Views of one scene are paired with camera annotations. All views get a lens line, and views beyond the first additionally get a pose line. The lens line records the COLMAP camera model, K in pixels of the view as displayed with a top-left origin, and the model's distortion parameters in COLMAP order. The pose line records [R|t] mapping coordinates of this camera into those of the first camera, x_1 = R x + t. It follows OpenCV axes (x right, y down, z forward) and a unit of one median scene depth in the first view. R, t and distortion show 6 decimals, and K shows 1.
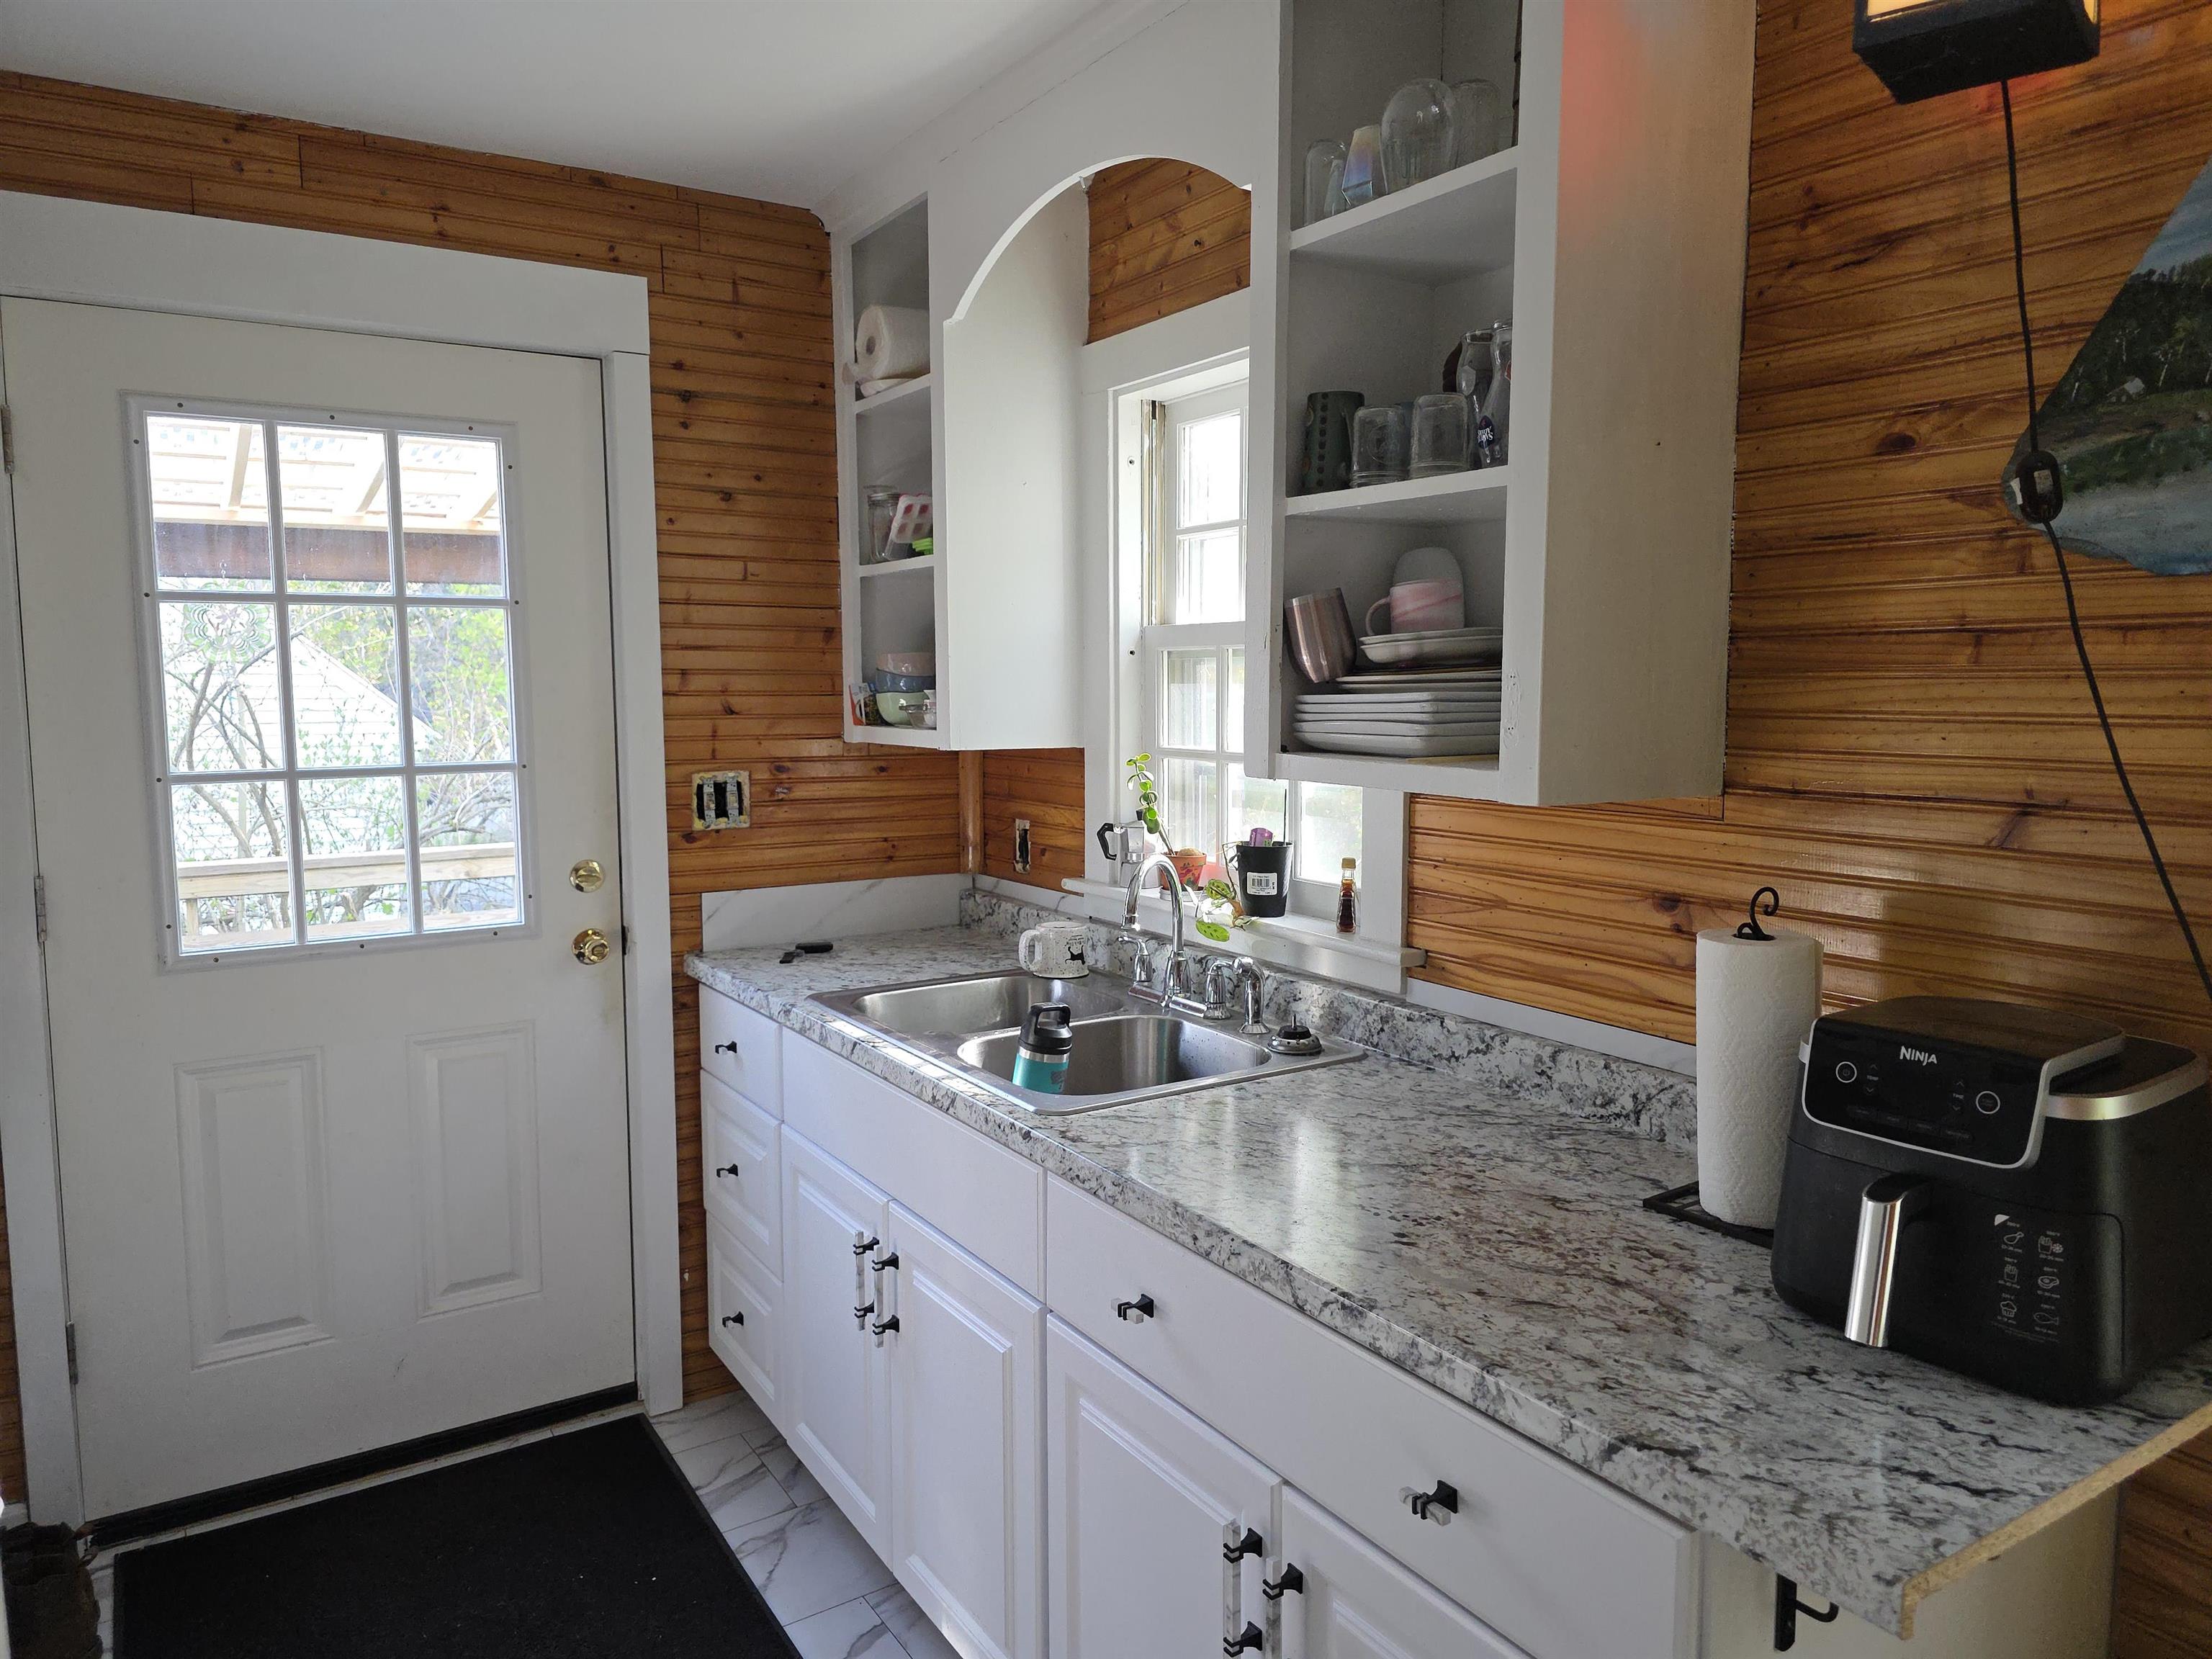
lens RADIAL K [[1494.4, 0, 1106.0], [0, 1494.4, 829.5], [0, 0, 1]] dist [0.031198, -0.034003]
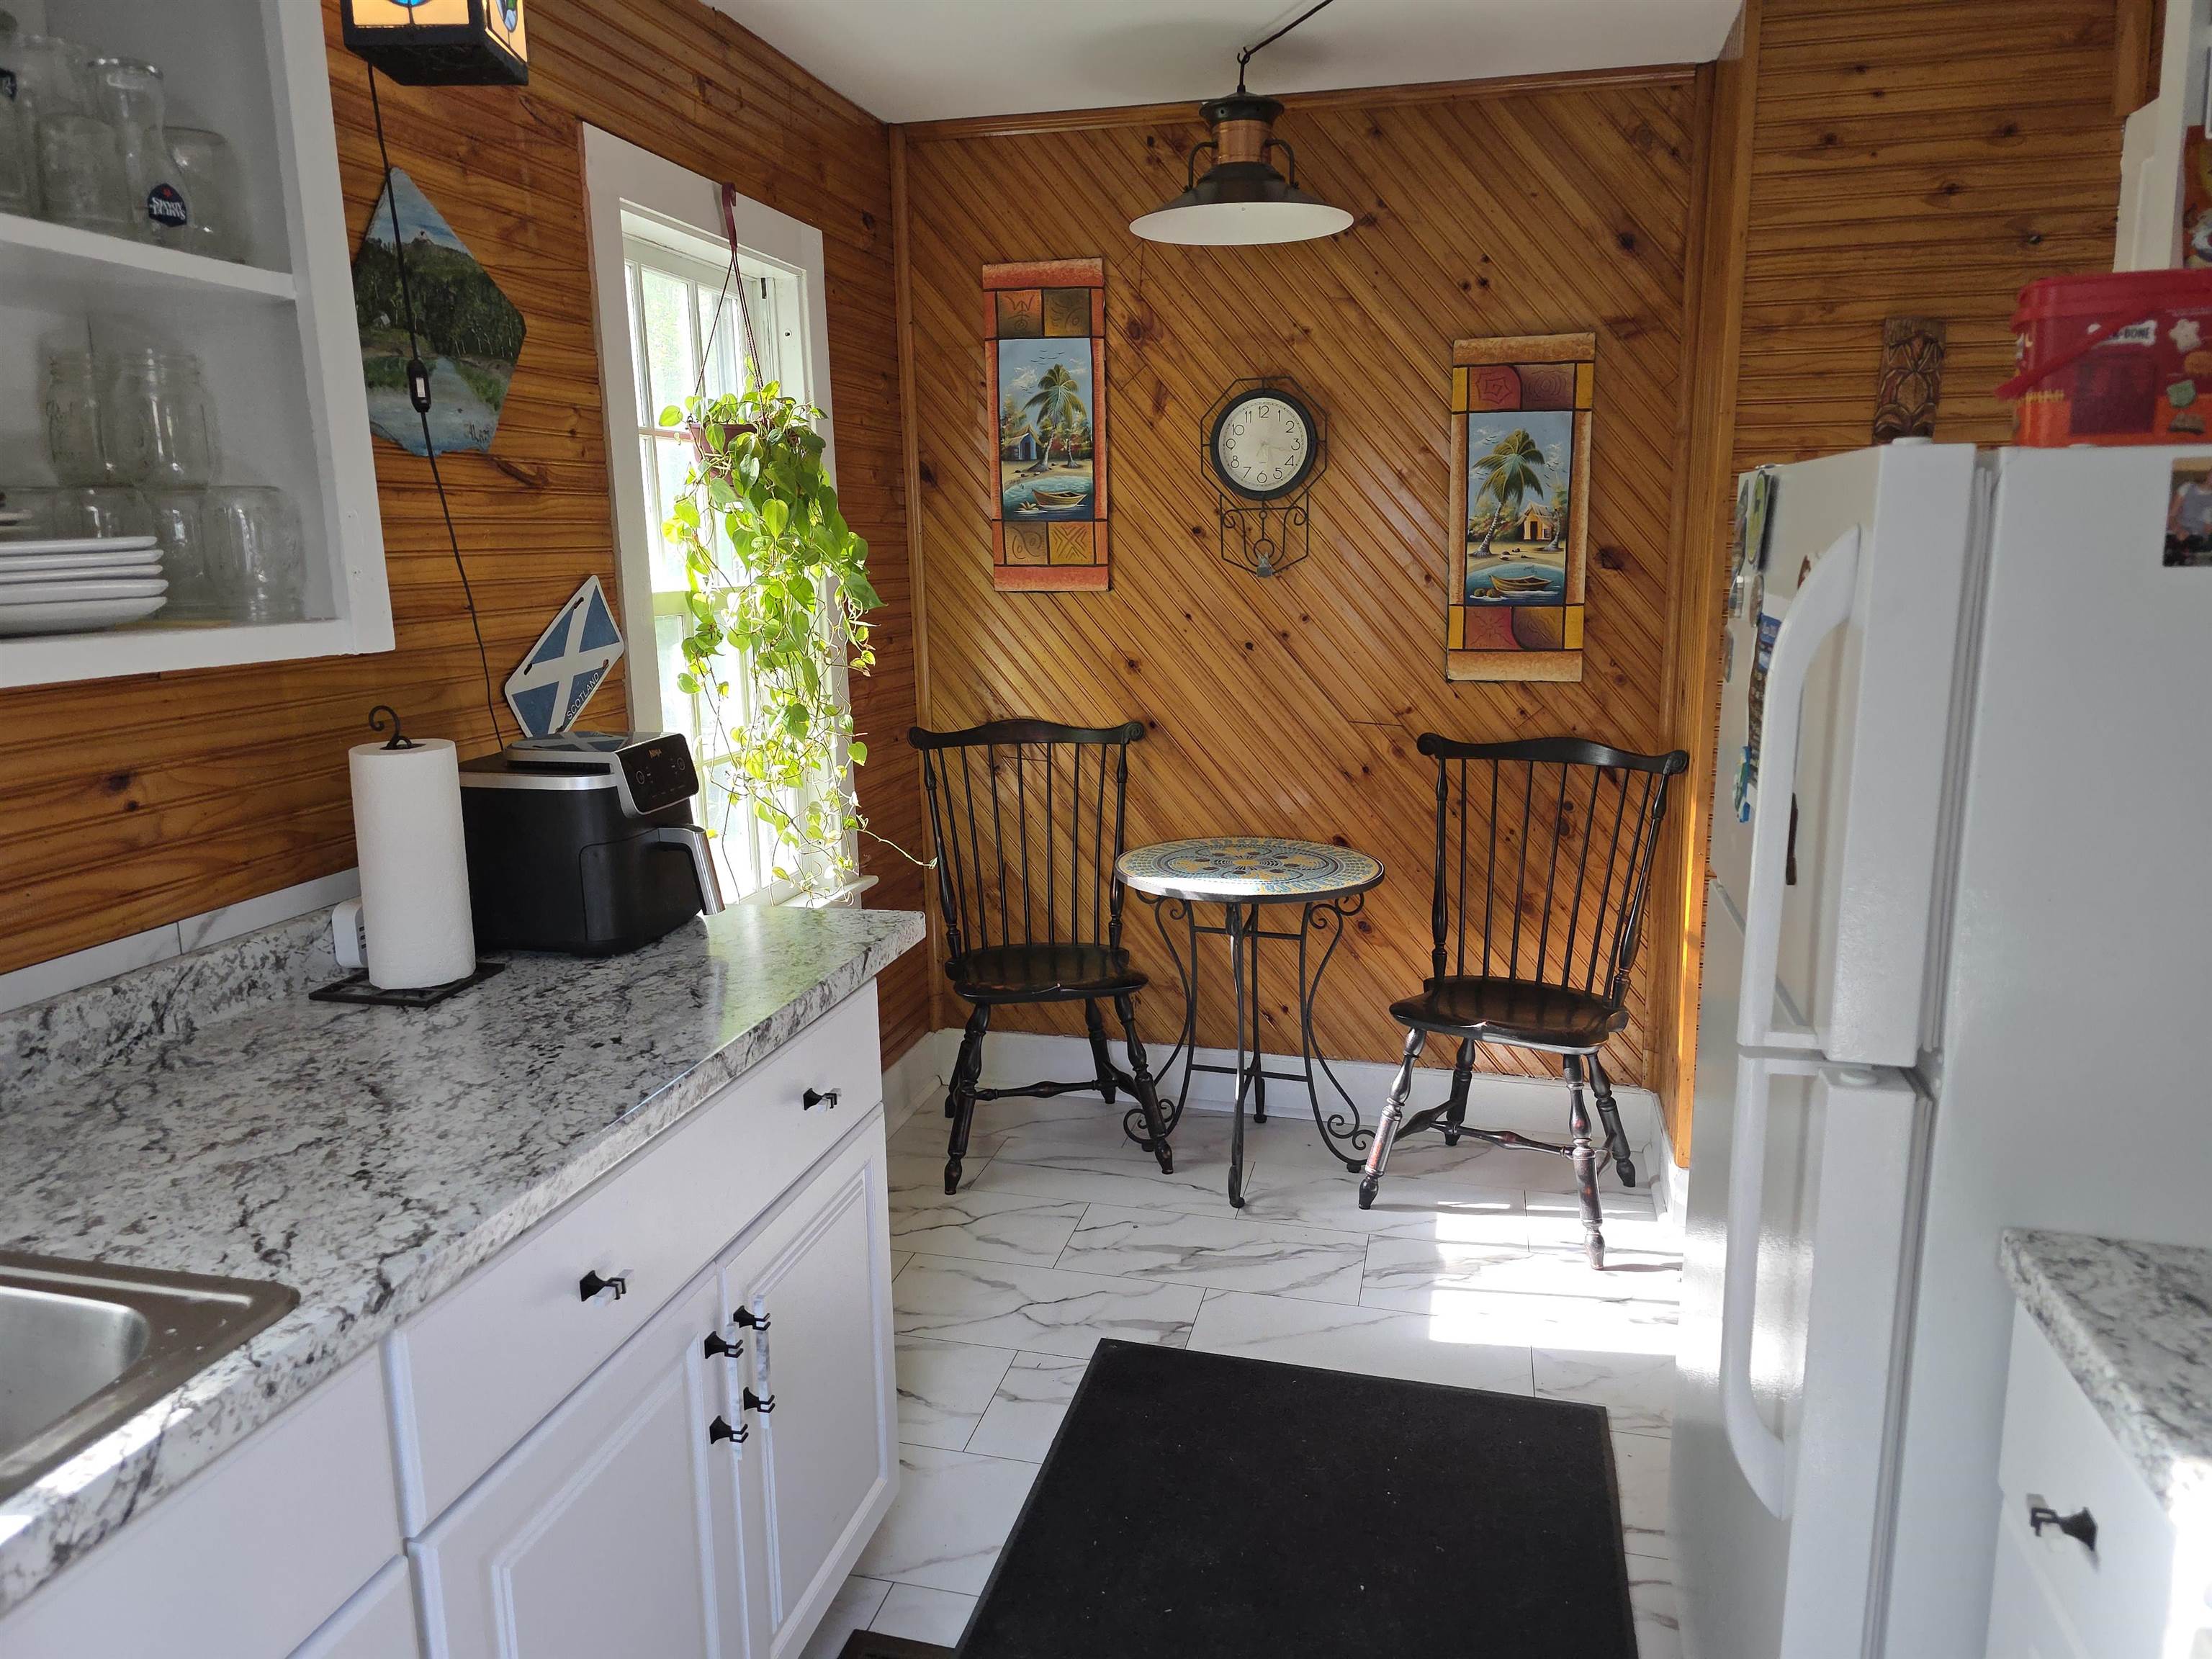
lens RADIAL K [[1494.4, 0, 1106.0], [0, 1494.4, 829.5], [0, 0, 1]] dist [0.031198, -0.034003]
pose [[-0.693632, -0.125512, 0.709310, -0.702909], [0.091867, 0.961248, 0.259929, -0.107267], [-0.714447, 0.245457, -0.655222, 1.247694]]
